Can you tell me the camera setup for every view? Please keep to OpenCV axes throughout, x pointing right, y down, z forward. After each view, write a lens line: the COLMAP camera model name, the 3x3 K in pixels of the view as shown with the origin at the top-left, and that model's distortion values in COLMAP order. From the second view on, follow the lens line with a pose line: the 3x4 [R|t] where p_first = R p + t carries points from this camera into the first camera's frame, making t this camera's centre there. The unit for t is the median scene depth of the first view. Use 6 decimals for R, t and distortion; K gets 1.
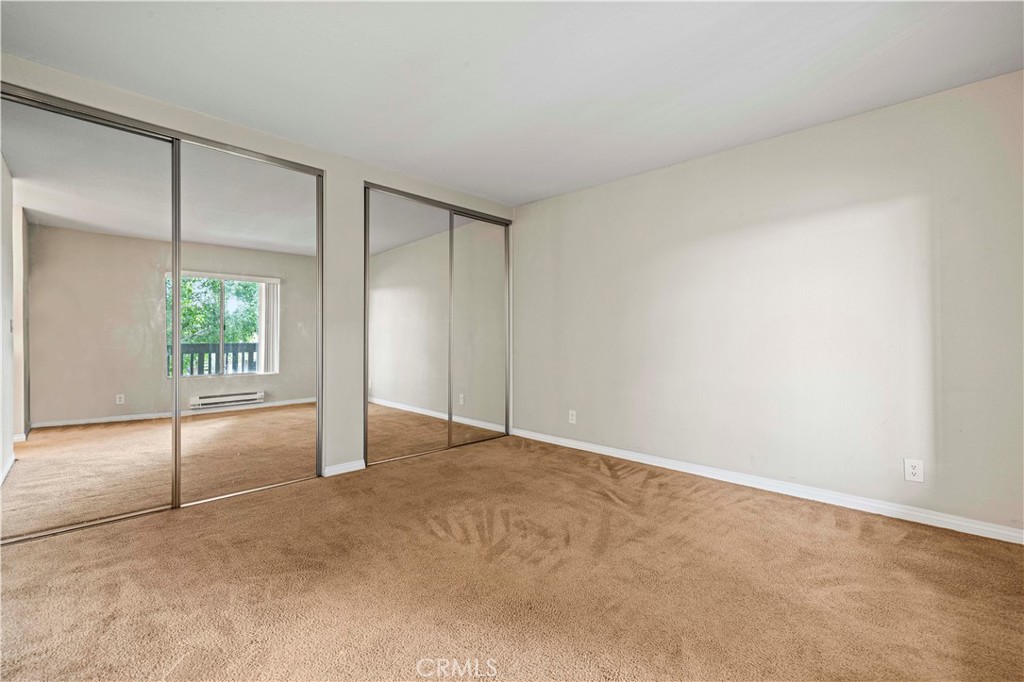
lens RADIAL K [[434.9, 0, 508.8], [0, 434.9, 340.5], [0, 0, 1]] dist [0.002264, 0.000876]
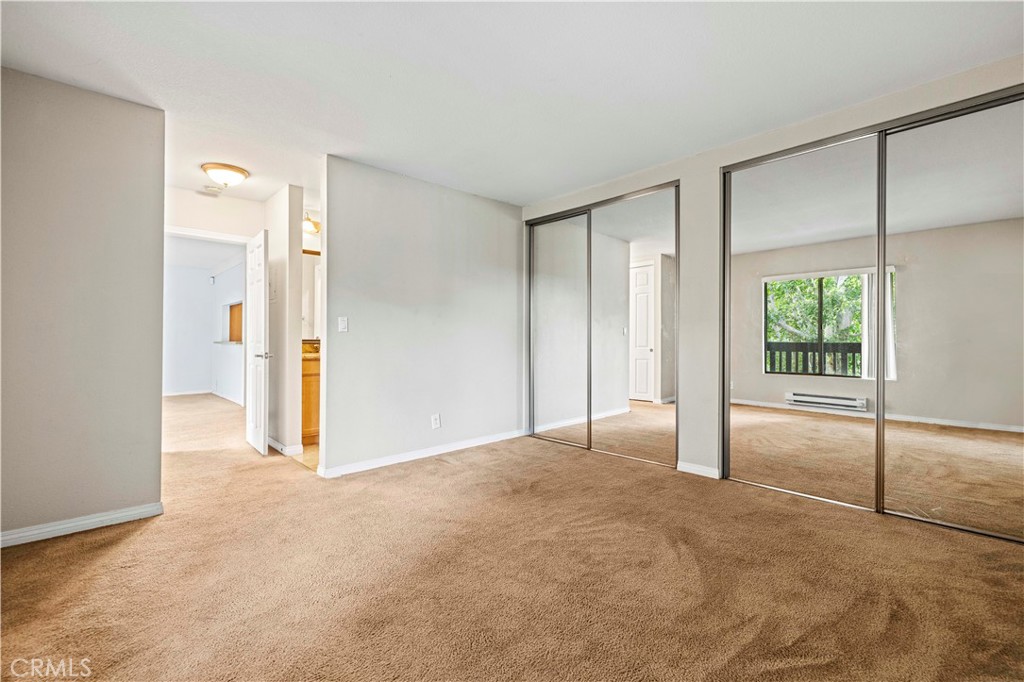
lens RADIAL K [[434.9, 0, 504.9], [0, 434.9, 336.4], [0, 0, 1]] dist [0.002264, 0.000876]
pose [[-0.012341, -0.005524, -0.999909, 0.643165], [-0.001239, 0.999984, -0.005509, -0.003499], [0.999923, 0.001171, -0.012347, 0.597556]]
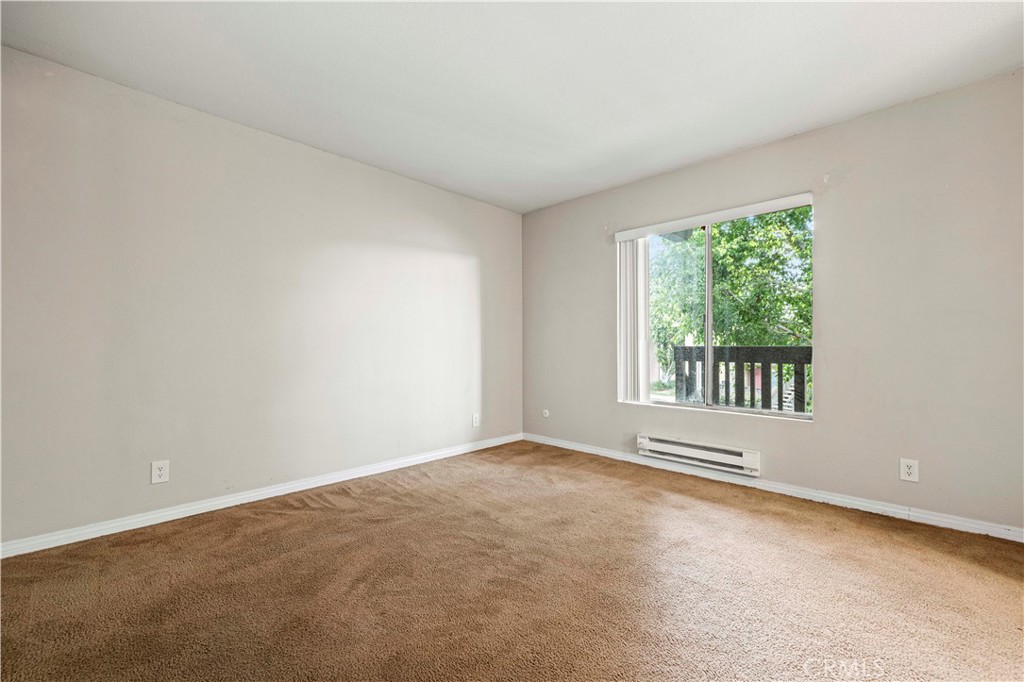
lens RADIAL K [[434.9, 0, 515.9], [0, 434.9, 345.7], [0, 0, 1]] dist [0.002264, 0.000876]
pose [[0.019771, -0.009554, 0.999759, -0.578220], [0.007068, 0.999931, 0.009416, -0.001576], [-0.999780, 0.006881, 0.019838, 0.635781]]
